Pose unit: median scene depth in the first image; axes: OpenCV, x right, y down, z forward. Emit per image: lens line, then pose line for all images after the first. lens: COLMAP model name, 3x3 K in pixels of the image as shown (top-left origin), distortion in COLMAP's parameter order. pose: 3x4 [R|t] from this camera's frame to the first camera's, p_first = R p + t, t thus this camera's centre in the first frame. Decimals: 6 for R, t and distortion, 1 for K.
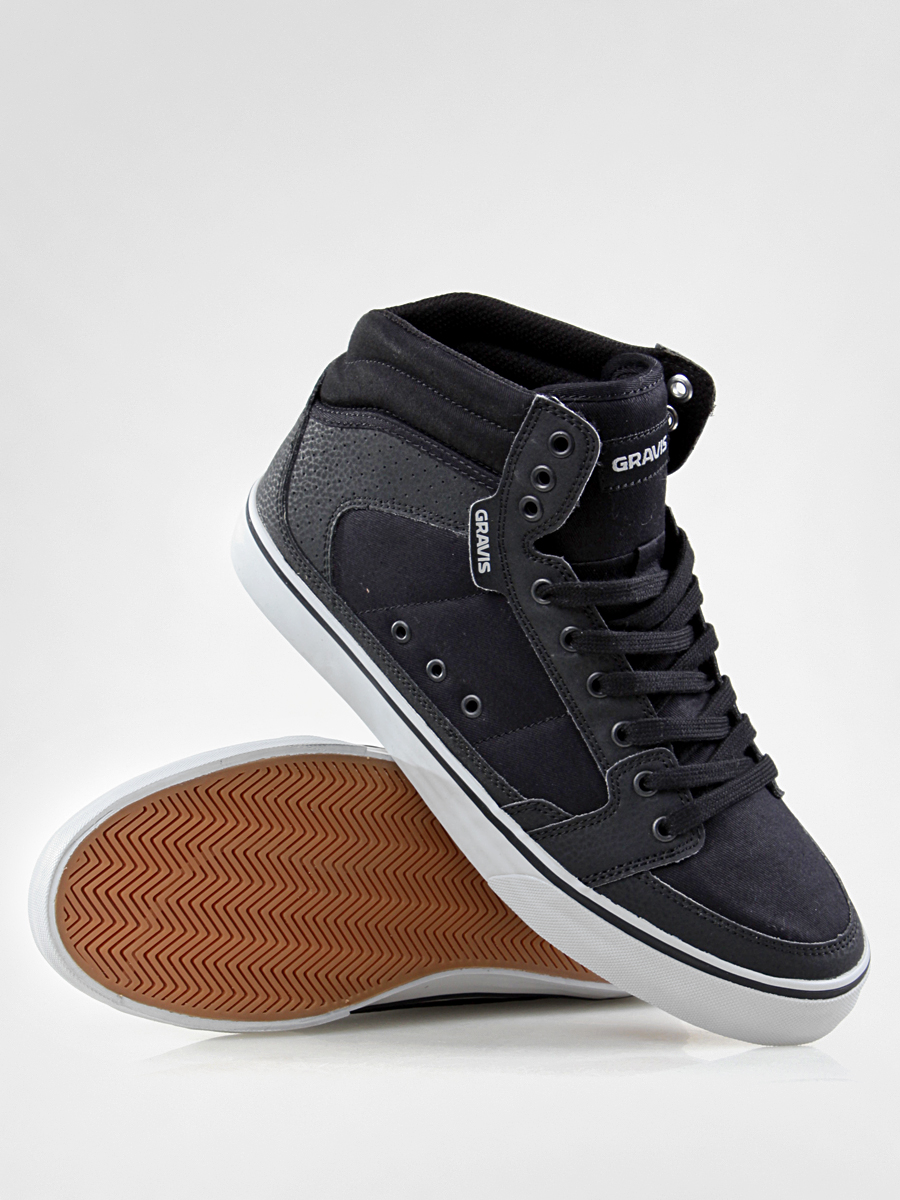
lens RADIAL K [[2721.2, 0, 450.0], [0, 2721.2, 600.0], [0, 0, 1]] dist [-0.424233, 0.550373]
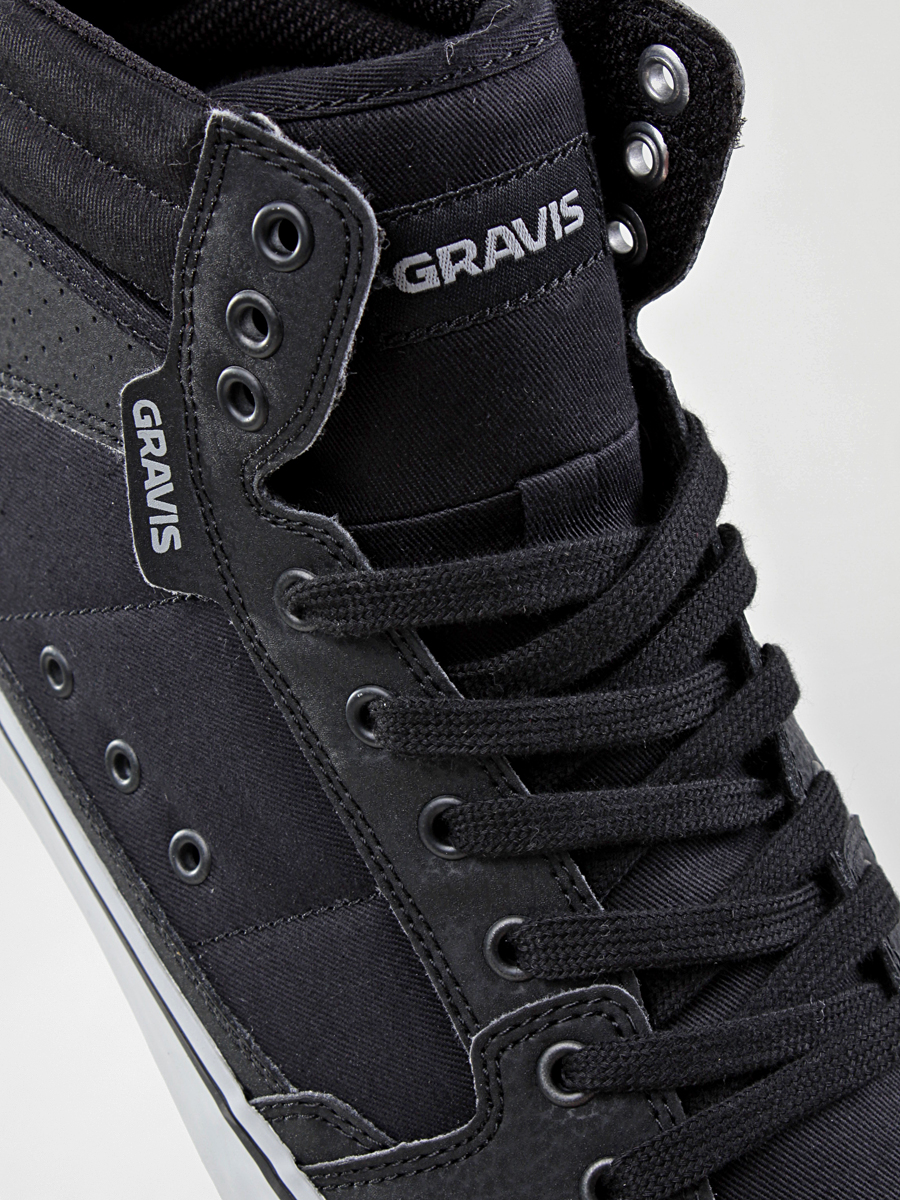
lens RADIAL K [[2721.2, 0, 450.0], [0, 2721.2, 600.0], [0, 0, 1]] dist [-0.424233, 0.550373]
pose [[0.949166, -0.013396, -0.314490, 0.180766], [0.046066, 0.994249, 0.096681, -0.040243], [0.311386, -0.106254, 0.944325, 0.628963]]
